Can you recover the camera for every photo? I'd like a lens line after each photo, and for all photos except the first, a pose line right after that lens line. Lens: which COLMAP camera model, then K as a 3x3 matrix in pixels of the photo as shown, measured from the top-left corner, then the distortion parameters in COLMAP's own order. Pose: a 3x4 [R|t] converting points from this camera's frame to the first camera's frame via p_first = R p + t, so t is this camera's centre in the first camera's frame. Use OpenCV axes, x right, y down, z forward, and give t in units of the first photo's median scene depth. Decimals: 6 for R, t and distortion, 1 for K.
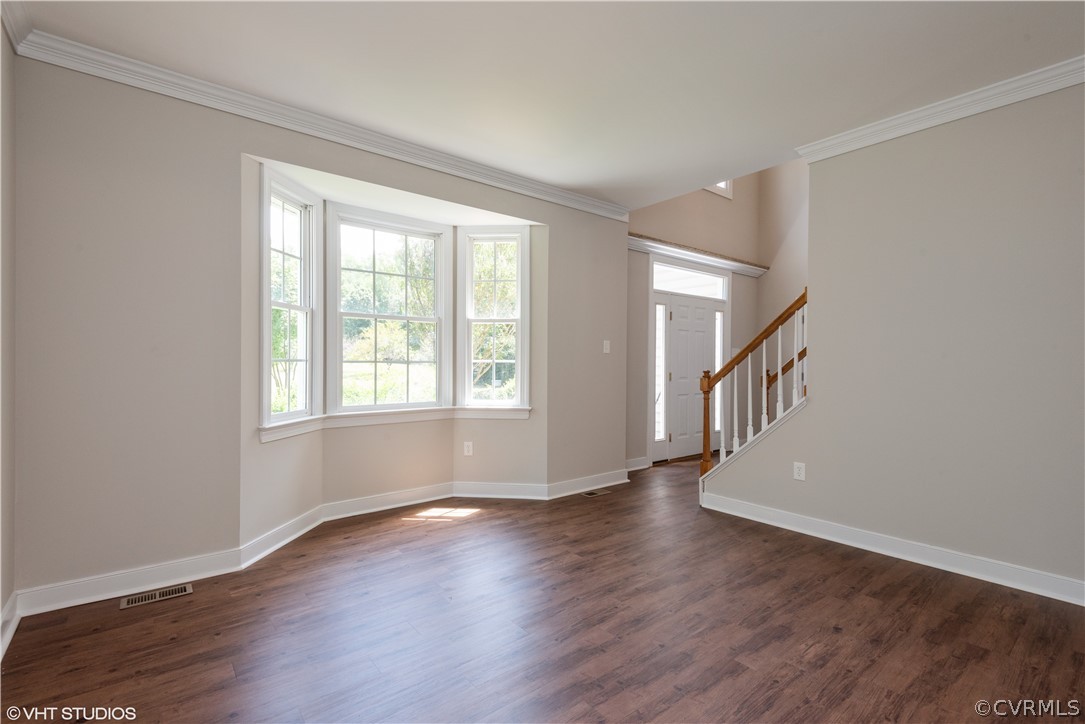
lens RADIAL K [[496.3, 0, 543.6], [0, 496.3, 365.7], [0, 0, 1]] dist [0.012822, -0.000802]
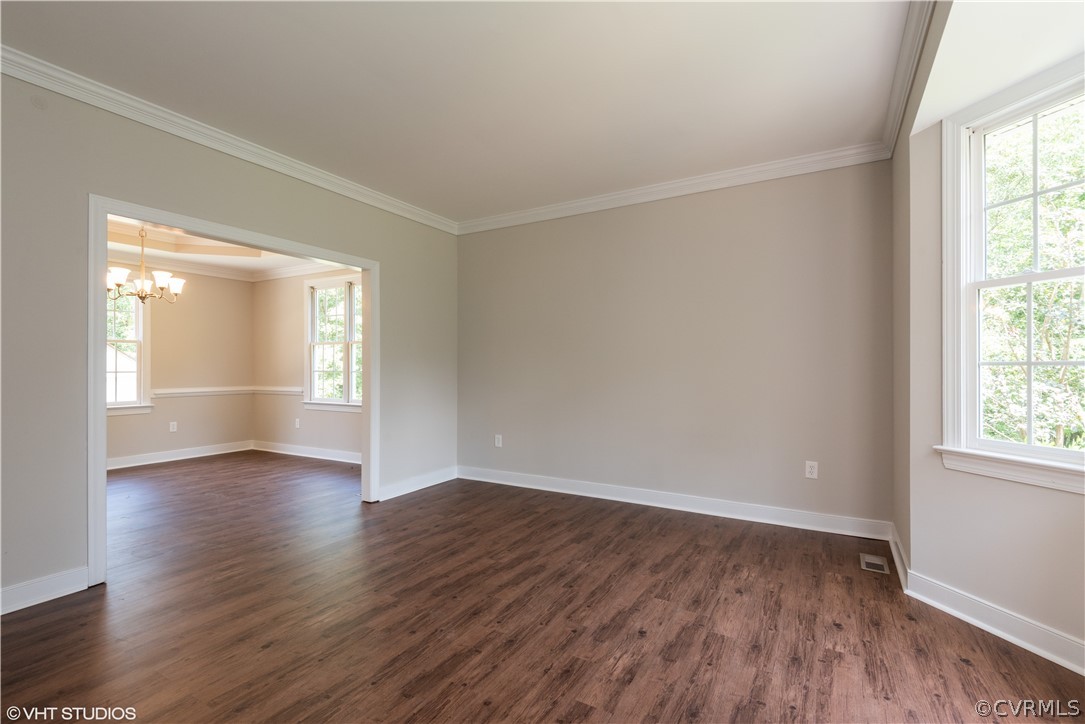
lens RADIAL K [[496.3, 0, 551.7], [0, 496.3, 361.0], [0, 0, 1]] dist [0.012822, -0.000802]
pose [[-0.931514, -0.008528, -0.363605, 0.356306], [-0.005557, 0.999942, -0.009217, -0.005709], [0.363662, -0.006565, -0.931508, 1.708094]]
